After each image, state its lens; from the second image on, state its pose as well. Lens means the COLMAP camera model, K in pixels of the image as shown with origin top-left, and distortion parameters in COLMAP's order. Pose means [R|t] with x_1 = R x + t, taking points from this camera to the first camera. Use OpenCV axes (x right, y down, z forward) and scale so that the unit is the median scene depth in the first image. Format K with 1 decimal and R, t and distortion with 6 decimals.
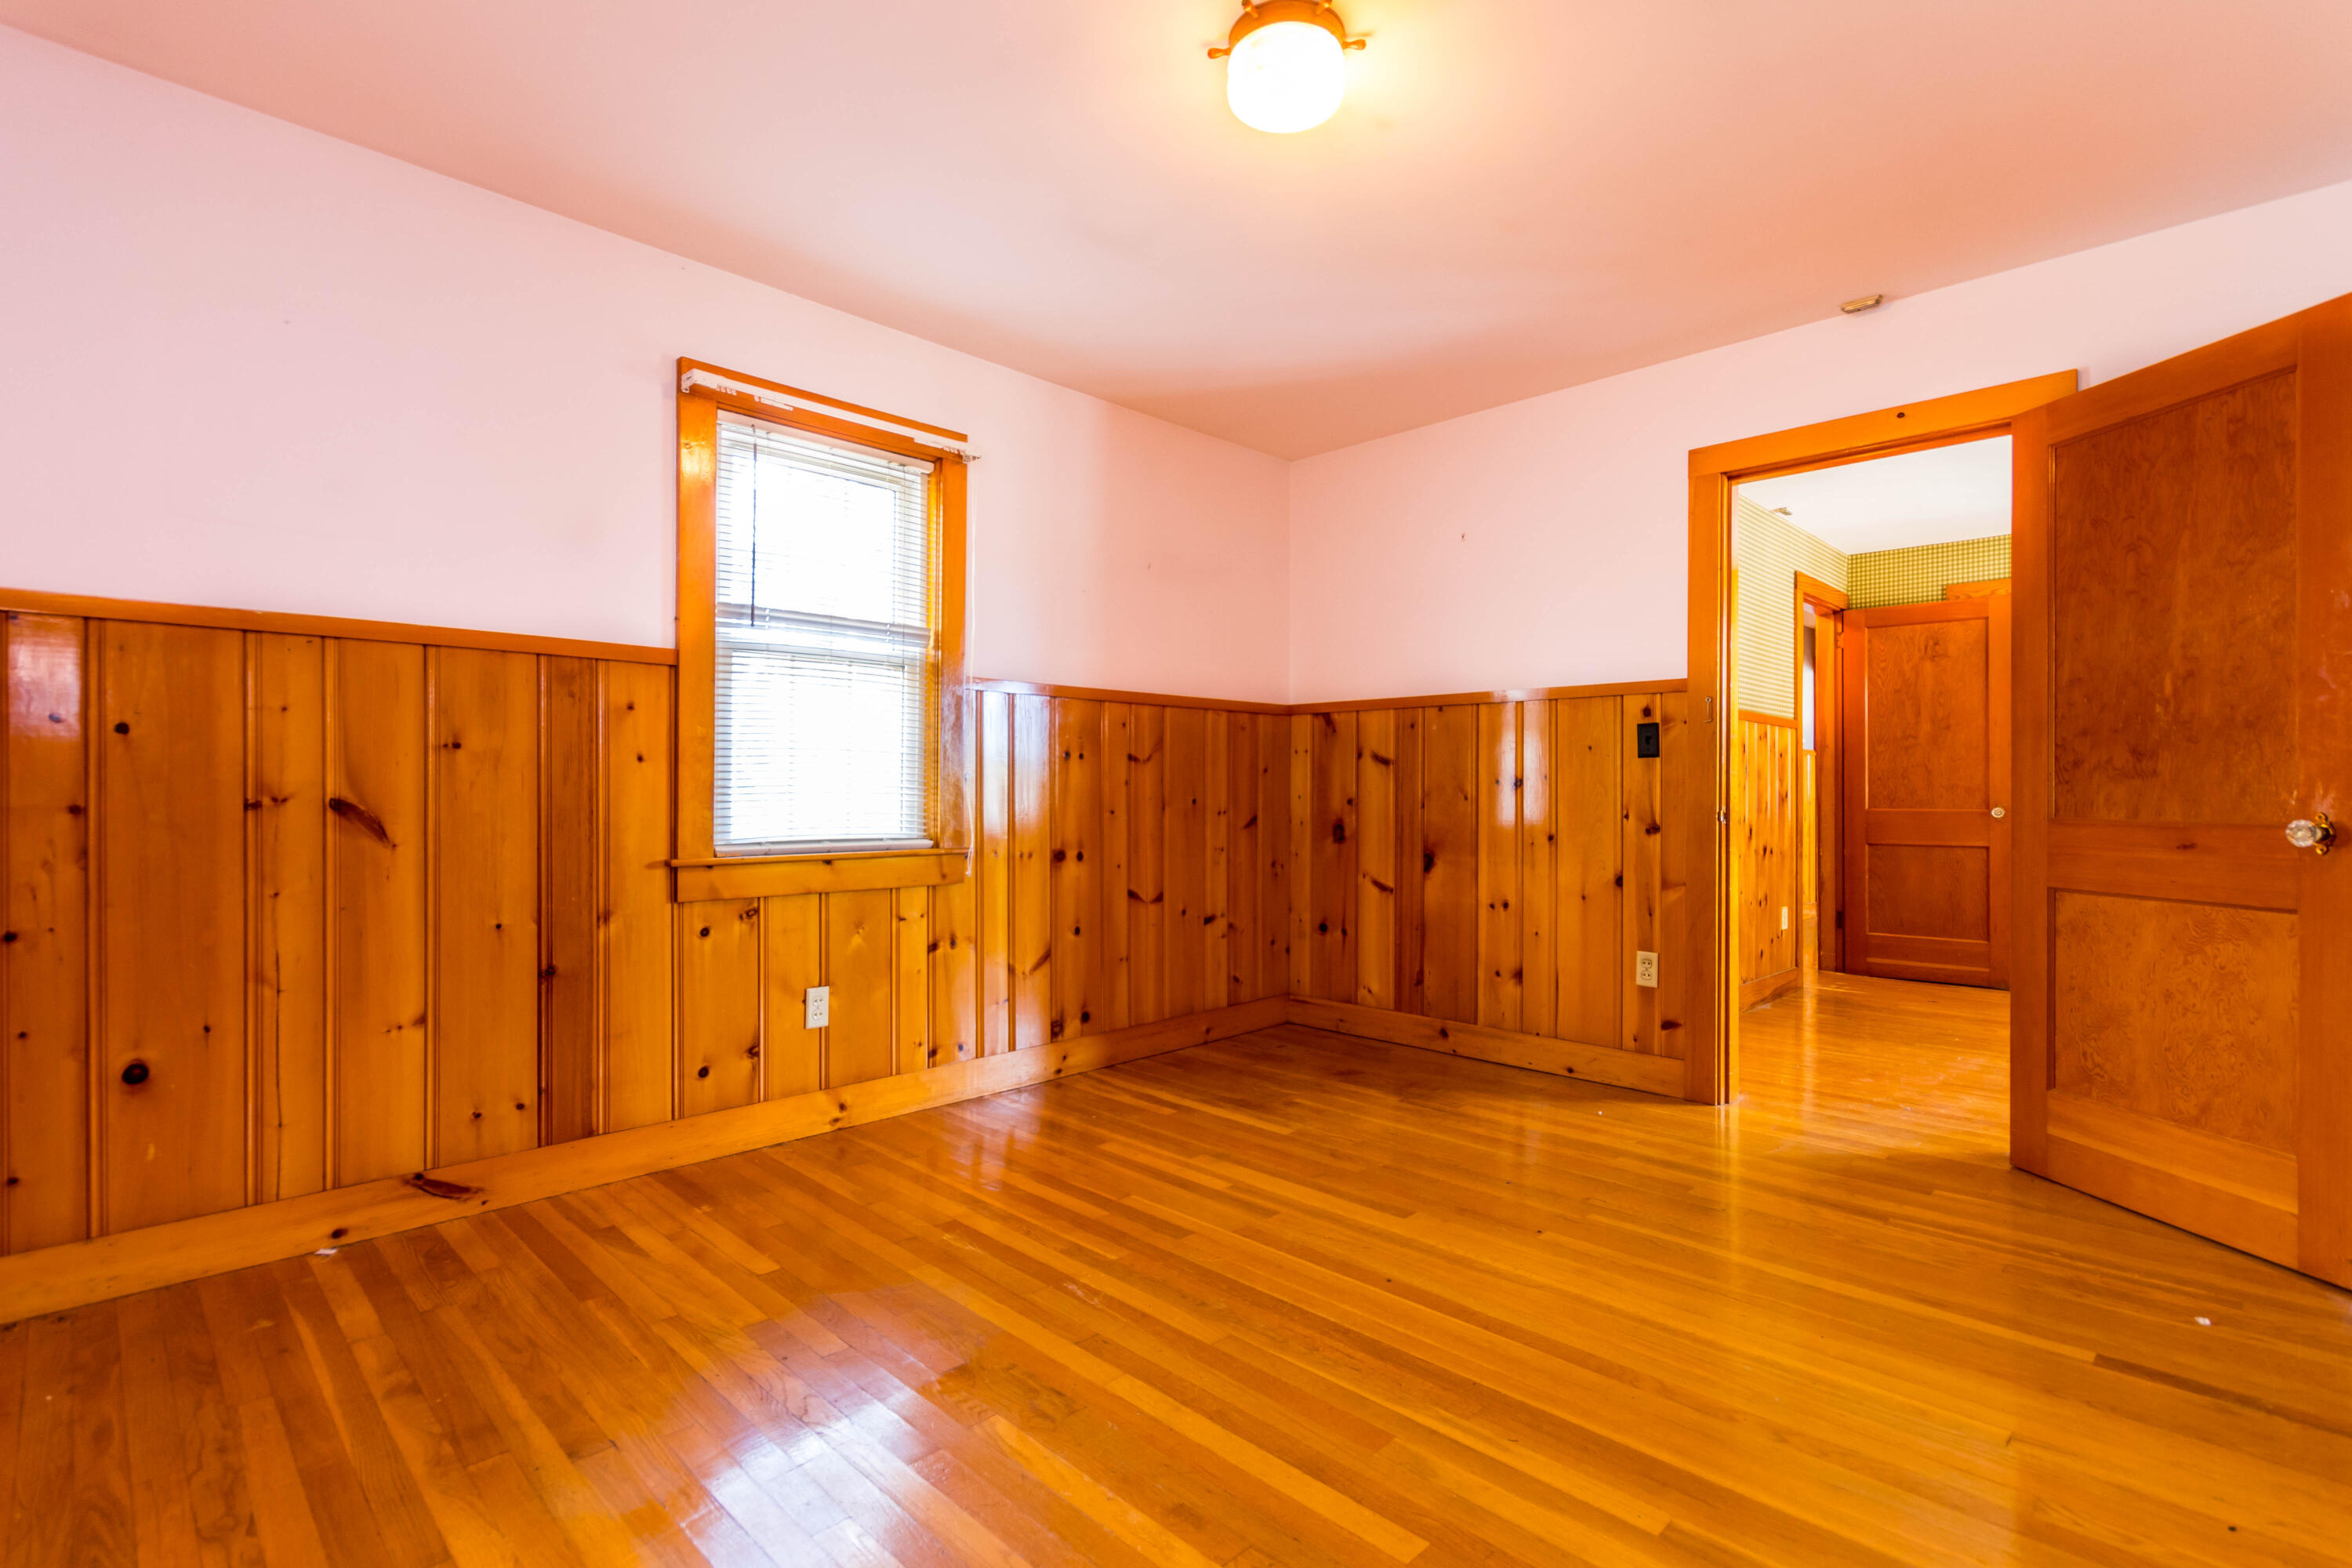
lens RADIAL K [[1104.4, 0, 1189.4], [0, 1104.4, 784.9], [0, 0, 1]] dist [-0.000236, 0.001309]
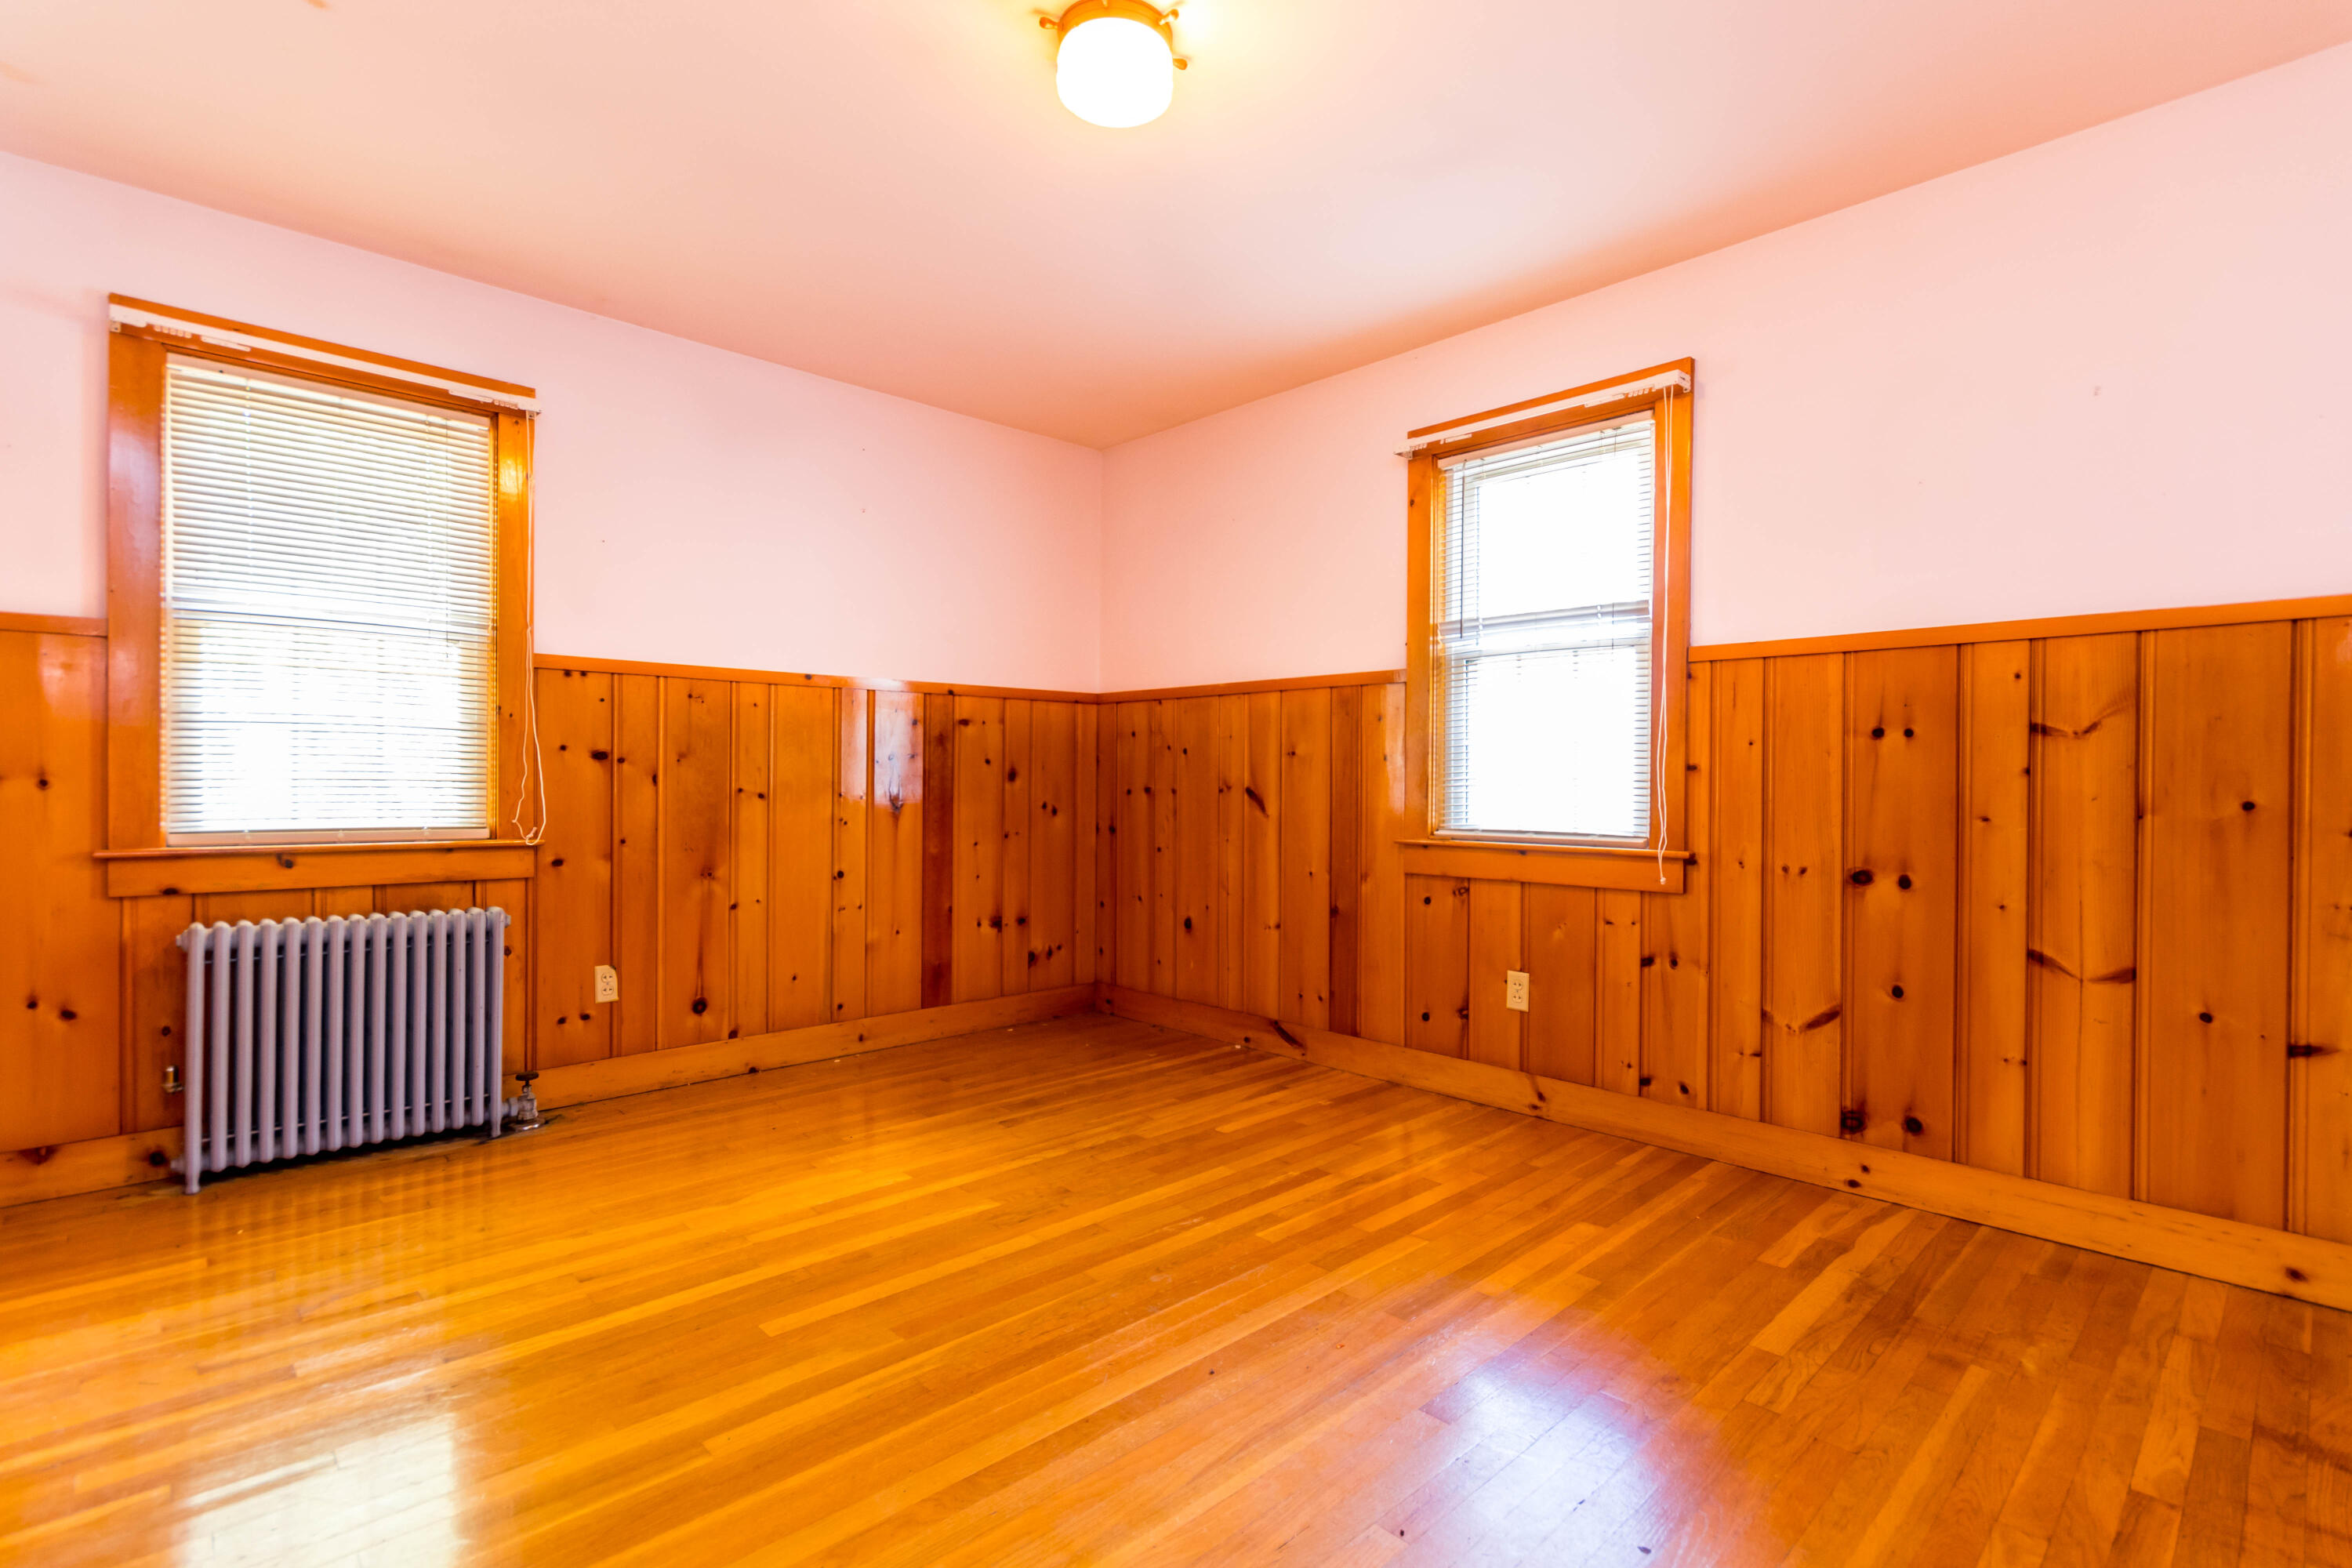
lens RADIAL K [[1104.4, 0, 1177.5], [0, 1104.4, 788.2], [0, 0, 1]] dist [-0.000236, 0.001309]
pose [[-0.026792, 0.004038, -0.999633, 0.745045], [0.001205, 0.999991, 0.004008, 0.005822], [0.999640, -0.001097, -0.026797, 0.737293]]
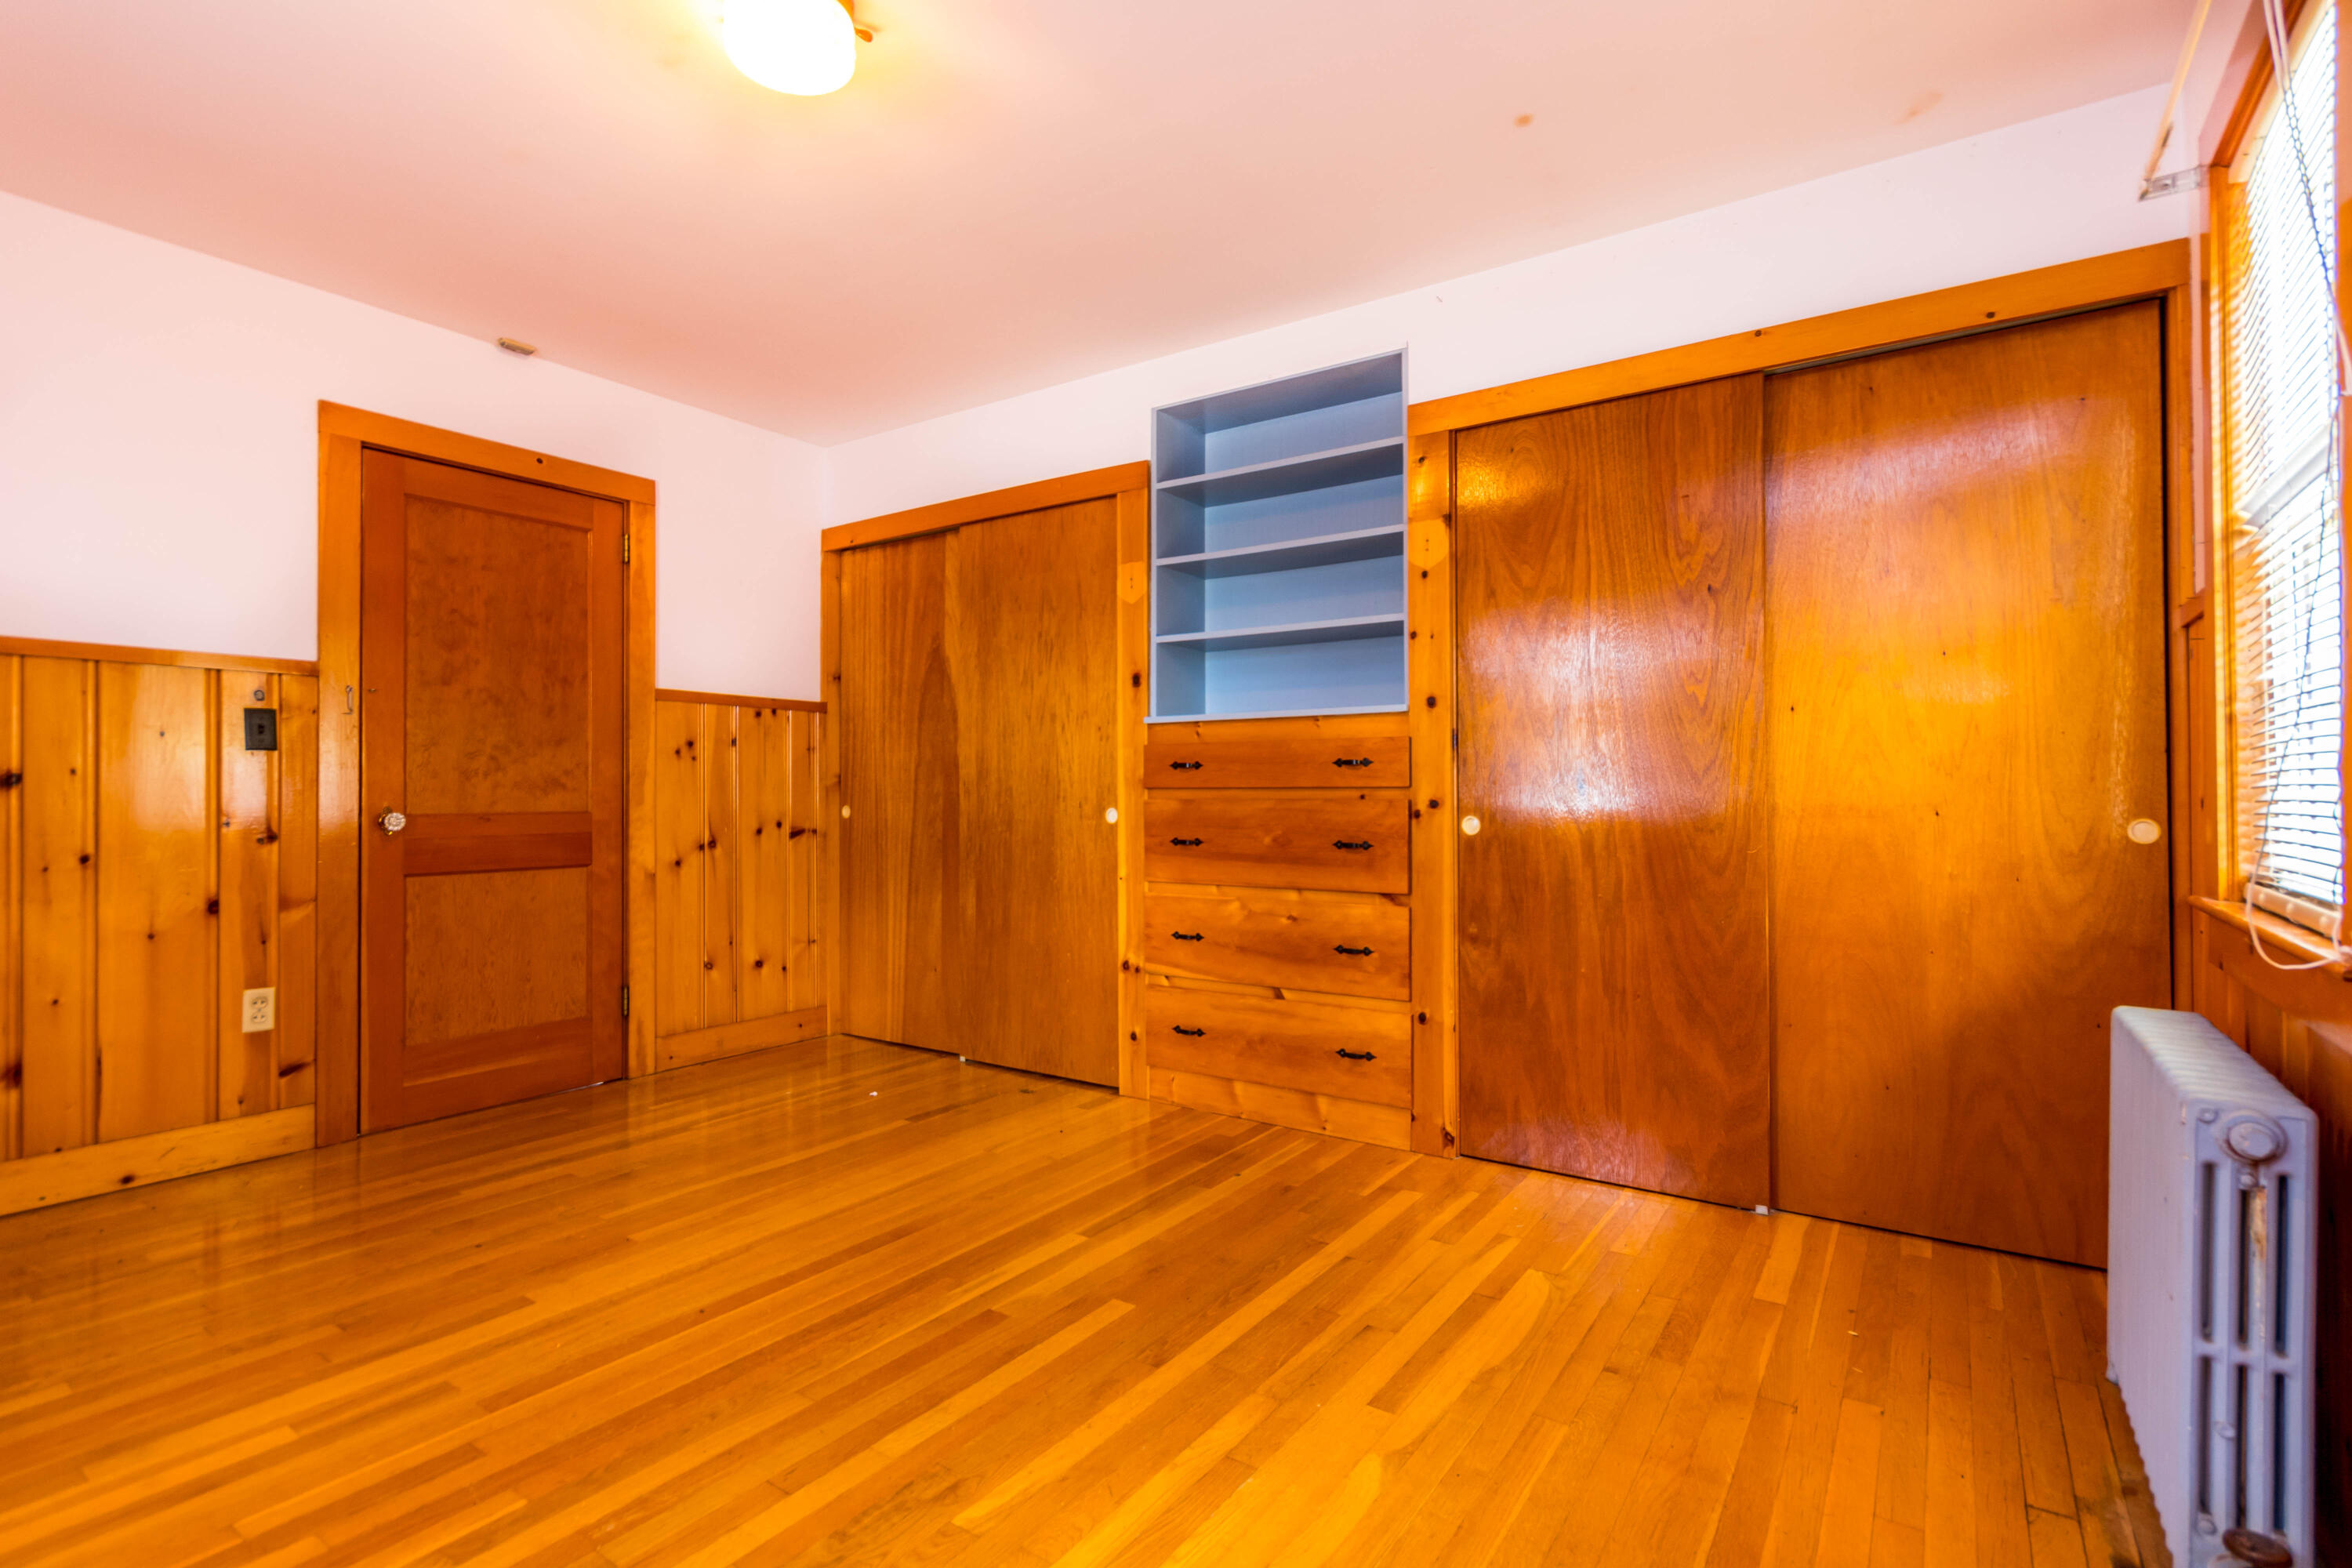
lens RADIAL K [[1104.4, 0, 1180.7], [0, 1104.4, 792.4], [0, 0, 1]] dist [-0.000236, 0.001309]
pose [[-0.176348, -0.001270, 0.984327, -0.607938], [-0.007682, 0.999970, -0.000086, 0.001321], [-0.984298, -0.007577, -0.176352, 0.567069]]
